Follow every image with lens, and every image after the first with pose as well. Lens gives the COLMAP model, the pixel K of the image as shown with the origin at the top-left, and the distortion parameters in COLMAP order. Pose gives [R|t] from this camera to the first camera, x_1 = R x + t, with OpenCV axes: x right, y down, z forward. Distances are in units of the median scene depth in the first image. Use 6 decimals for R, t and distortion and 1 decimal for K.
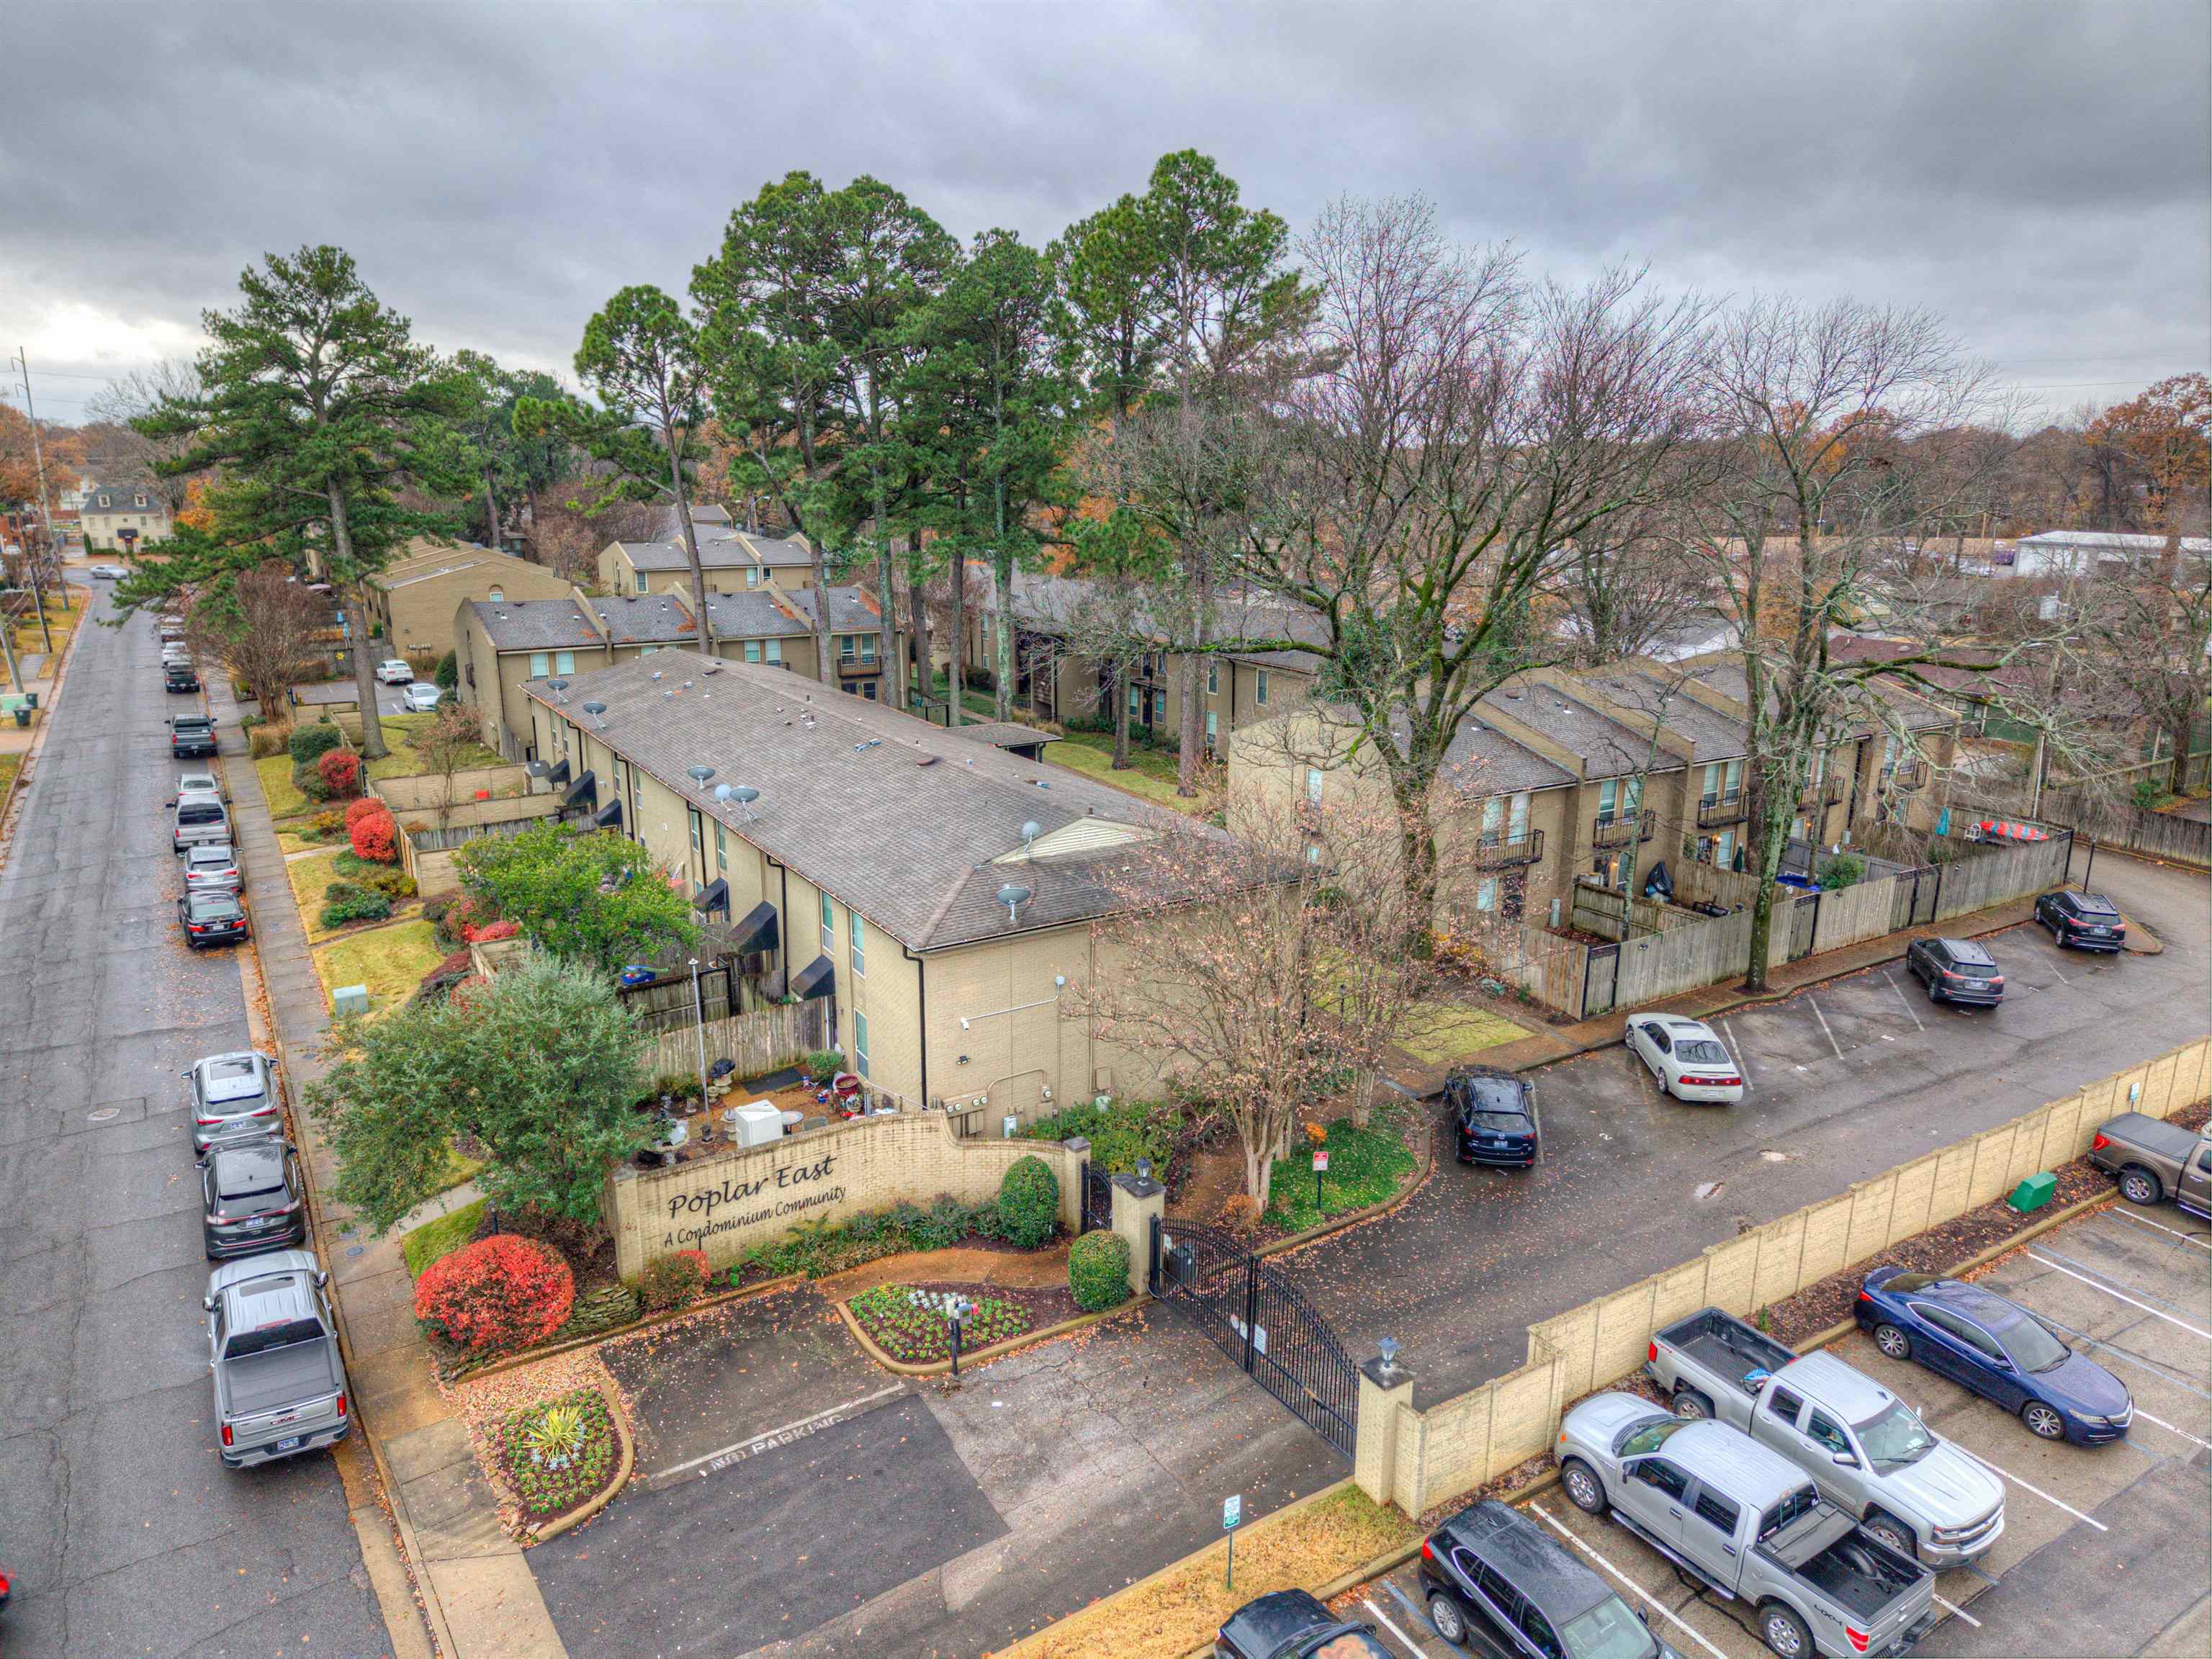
lens RADIAL K [[1491.3, 0, 1114.0], [0, 1491.3, 838.0], [0, 0, 1]] dist [0.020722, -0.018292]
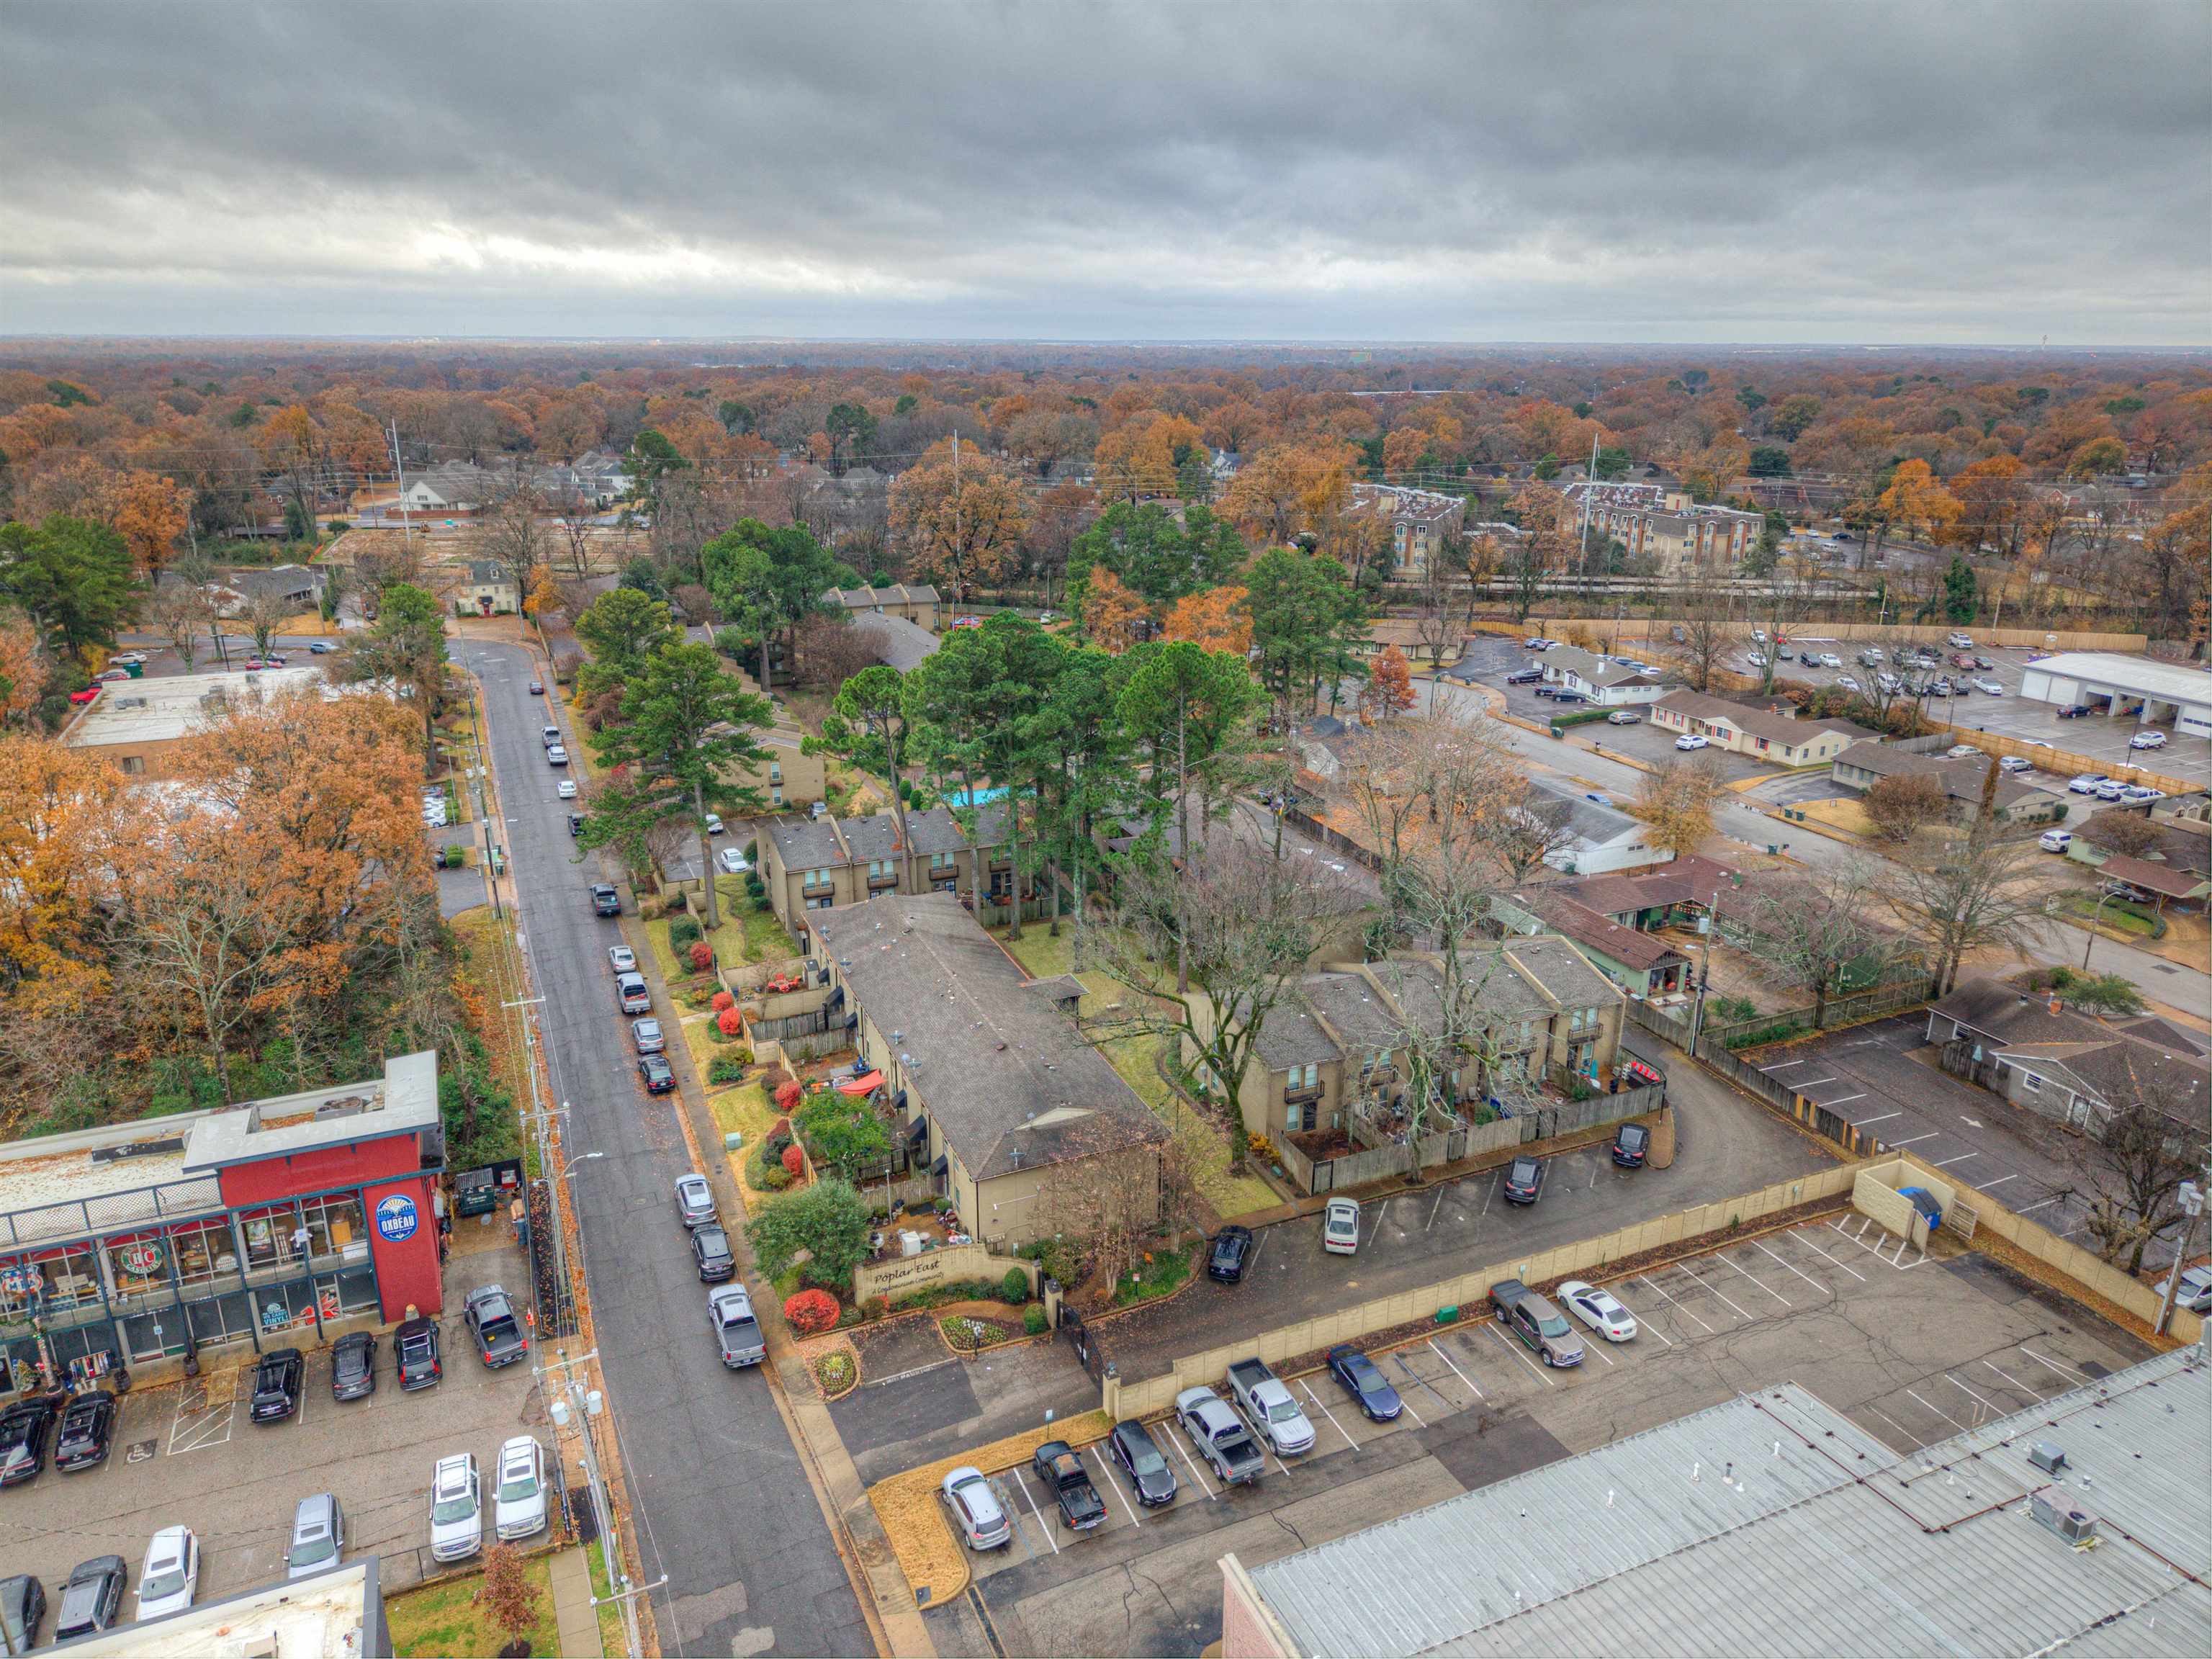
lens RADIAL K [[1491.3, 0, 1106.2], [0, 1491.3, 821.7], [0, 0, 1]] dist [0.020722, -0.018292]
pose [[0.989400, 0.041966, -0.139022, 0.413185], [-0.034207, 0.997745, 0.057742, -0.686674], [0.141131, -0.052374, 0.988604, -1.419202]]
